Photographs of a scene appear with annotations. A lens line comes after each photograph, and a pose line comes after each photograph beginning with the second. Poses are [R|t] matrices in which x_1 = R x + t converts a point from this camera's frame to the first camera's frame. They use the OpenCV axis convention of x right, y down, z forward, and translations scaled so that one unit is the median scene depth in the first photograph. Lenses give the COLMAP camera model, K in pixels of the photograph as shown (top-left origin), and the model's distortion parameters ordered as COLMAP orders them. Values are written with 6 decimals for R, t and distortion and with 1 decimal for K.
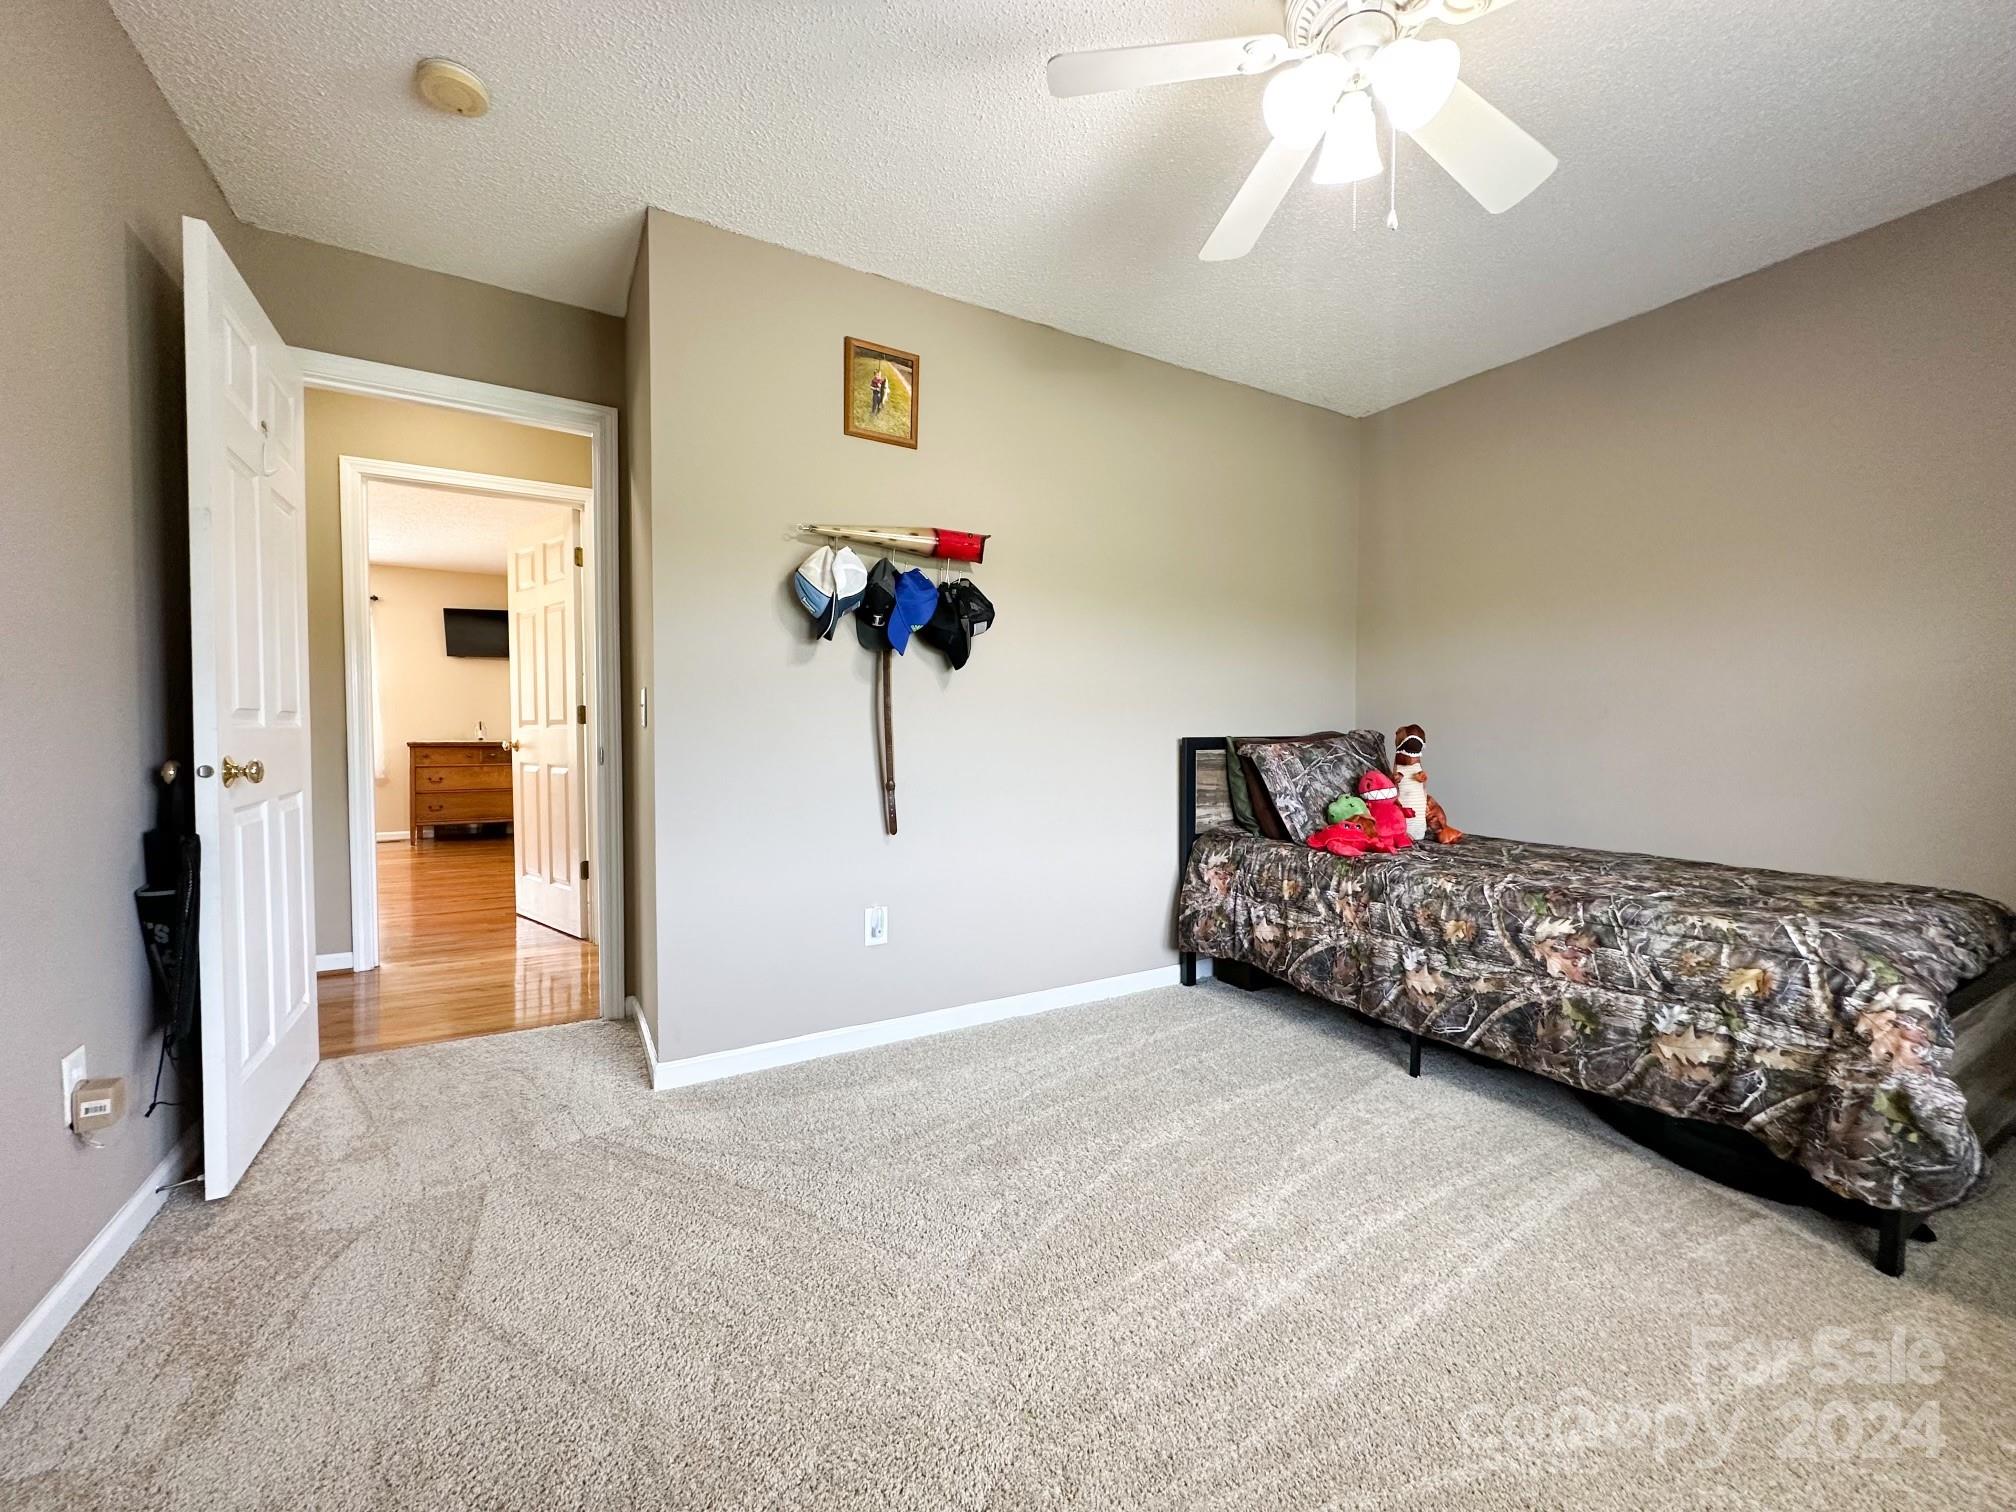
lens RADIAL K [[803.7, 0, 1007.4], [0, 803.7, 755.9], [0, 0, 1]] dist [-0.006027, 0.001198]
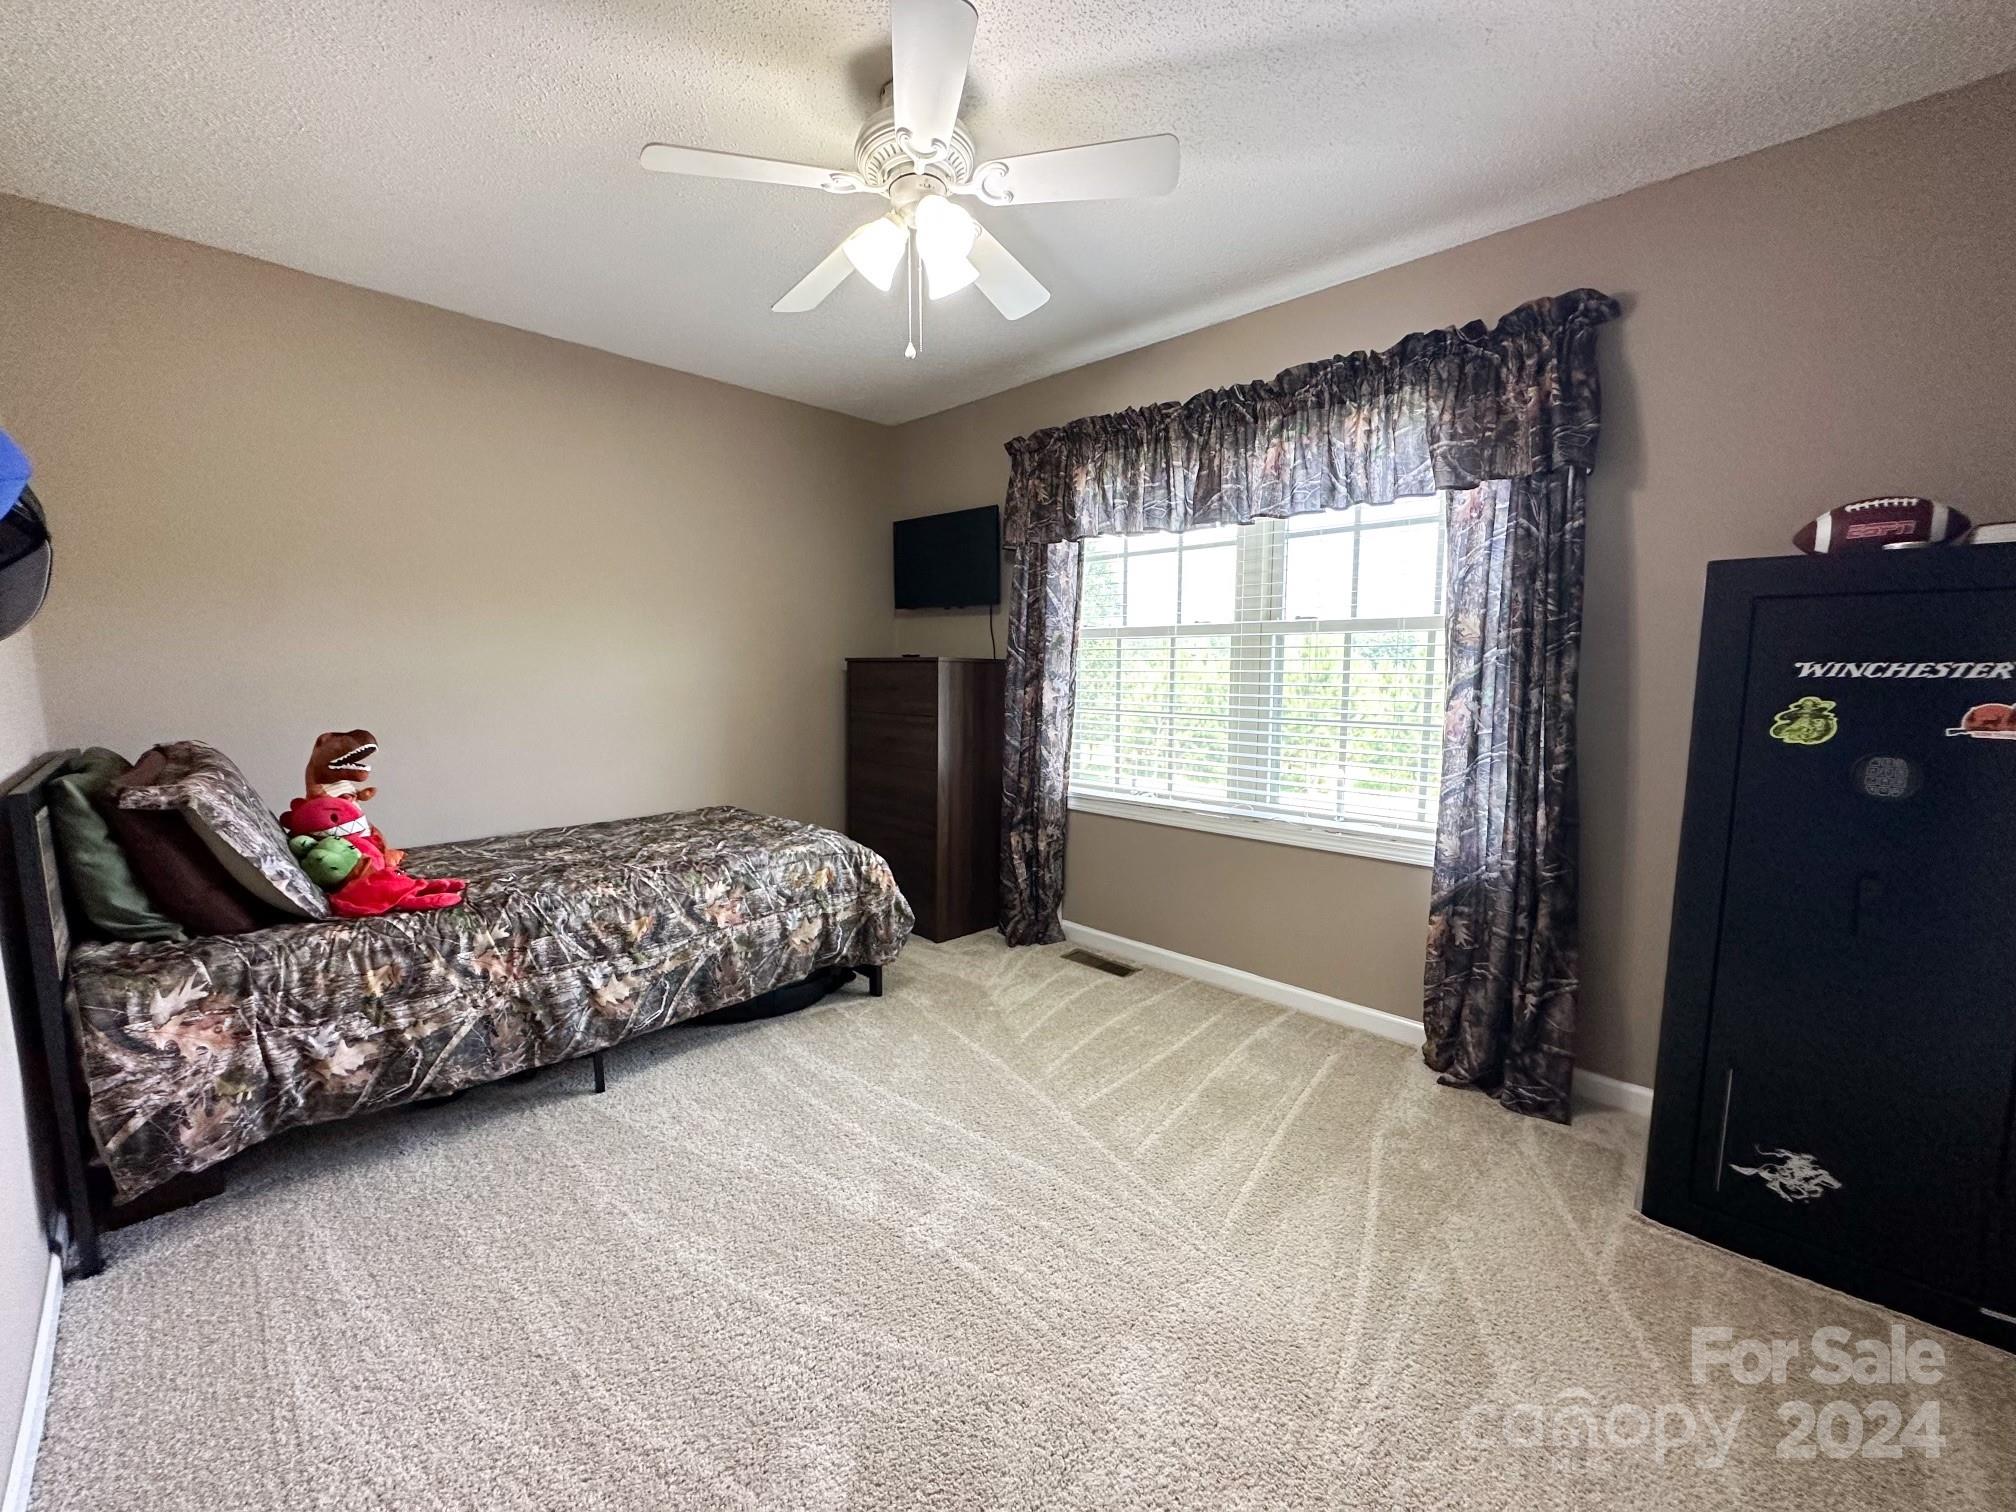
lens RADIAL K [[803.7, 0, 1004.4], [0, 803.7, 755.8], [0, 0, 1]] dist [-0.006027, 0.001198]
pose [[-0.279193, -0.107769, 0.954168, -0.554836], [0.032594, 0.992046, 0.121584, -0.118582], [-0.959682, 0.065046, -0.273460, 0.816436]]
